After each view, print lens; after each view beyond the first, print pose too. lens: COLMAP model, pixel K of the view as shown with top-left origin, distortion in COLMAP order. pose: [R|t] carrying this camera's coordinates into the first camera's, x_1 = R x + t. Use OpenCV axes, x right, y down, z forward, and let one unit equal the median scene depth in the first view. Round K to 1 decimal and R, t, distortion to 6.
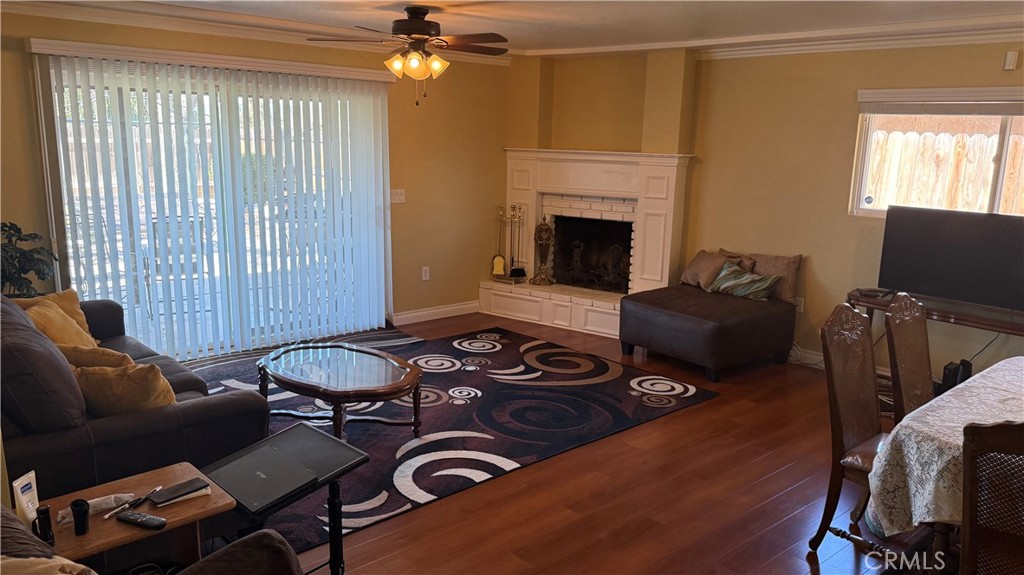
lens RADIAL K [[758.8, 0, 509.4], [0, 758.8, 296.0], [0, 0, 1]] dist [0.072817, -0.125687]
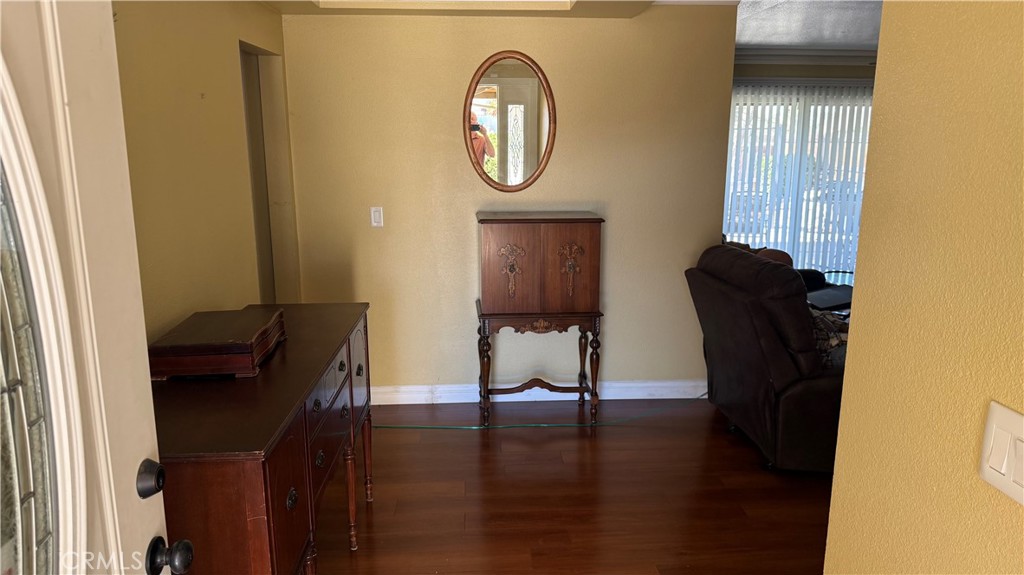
lens RADIAL K [[718.3, 0, 521.3], [0, 718.3, 294.0], [0, 0, 1]] dist [0.065641, -0.096552]
pose [[0.788461, 0.107781, -0.605568, 0.077097], [-0.107915, 0.993497, 0.036318, 0.095727], [0.605544, 0.036715, 0.794964, -0.376557]]
